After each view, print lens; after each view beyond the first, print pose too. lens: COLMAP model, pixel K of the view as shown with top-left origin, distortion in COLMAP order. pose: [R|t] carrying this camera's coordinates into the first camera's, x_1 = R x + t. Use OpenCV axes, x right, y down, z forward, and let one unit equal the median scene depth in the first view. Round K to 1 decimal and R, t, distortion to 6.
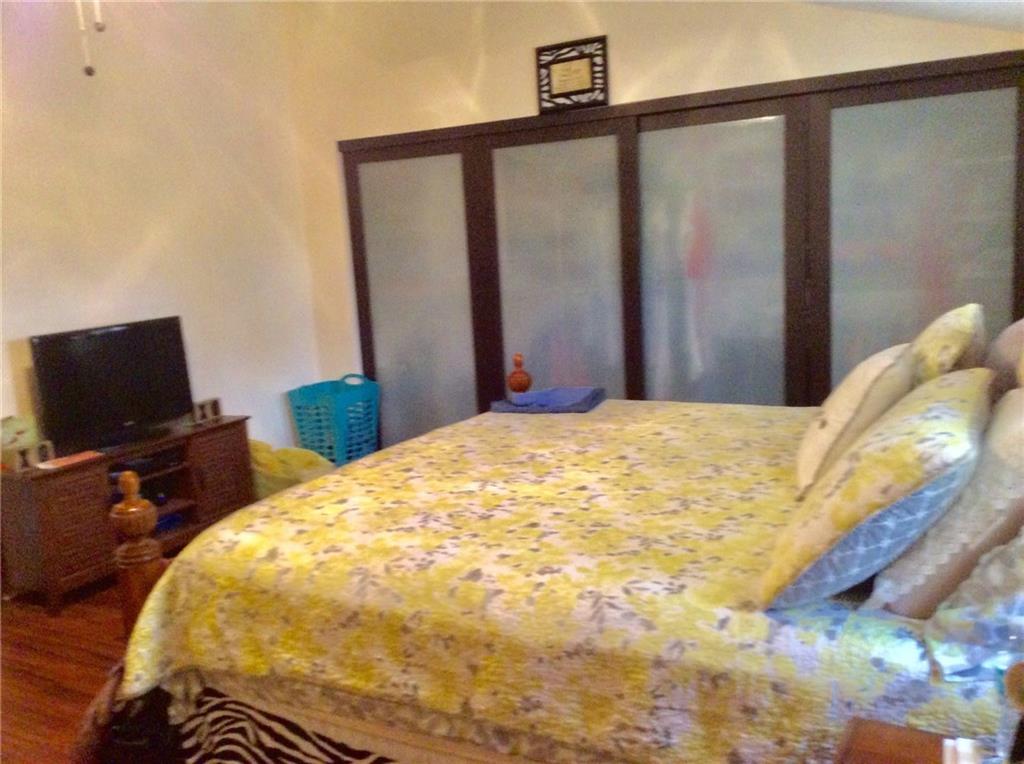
lens RADIAL K [[951.2, 0, 509.6], [0, 951.2, 386.9], [0, 0, 1]] dist [0.105944, -0.209534]
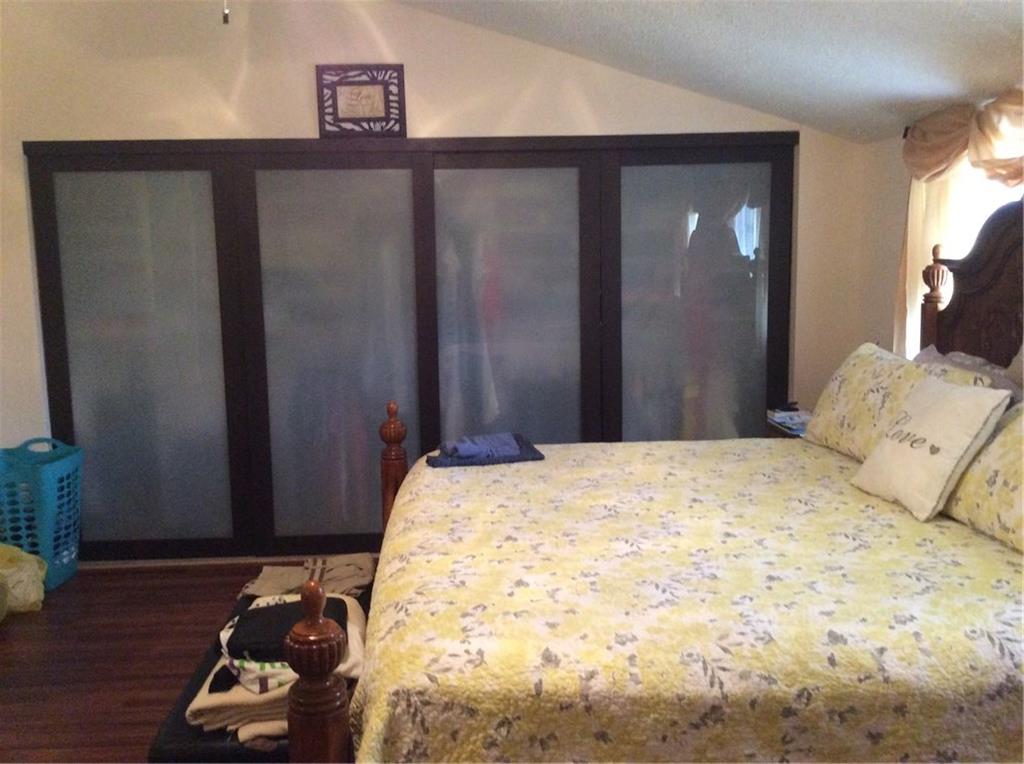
lens RADIAL K [[951.2, 0, 509.6], [0, 951.2, 386.9], [0, 0, 1]] dist [0.105944, -0.209534]
pose [[0.836144, -0.030263, 0.547674, -0.629315], [0.054039, 0.998164, -0.027346, -0.028074], [-0.545842, 0.052461, 0.836245, 0.301399]]
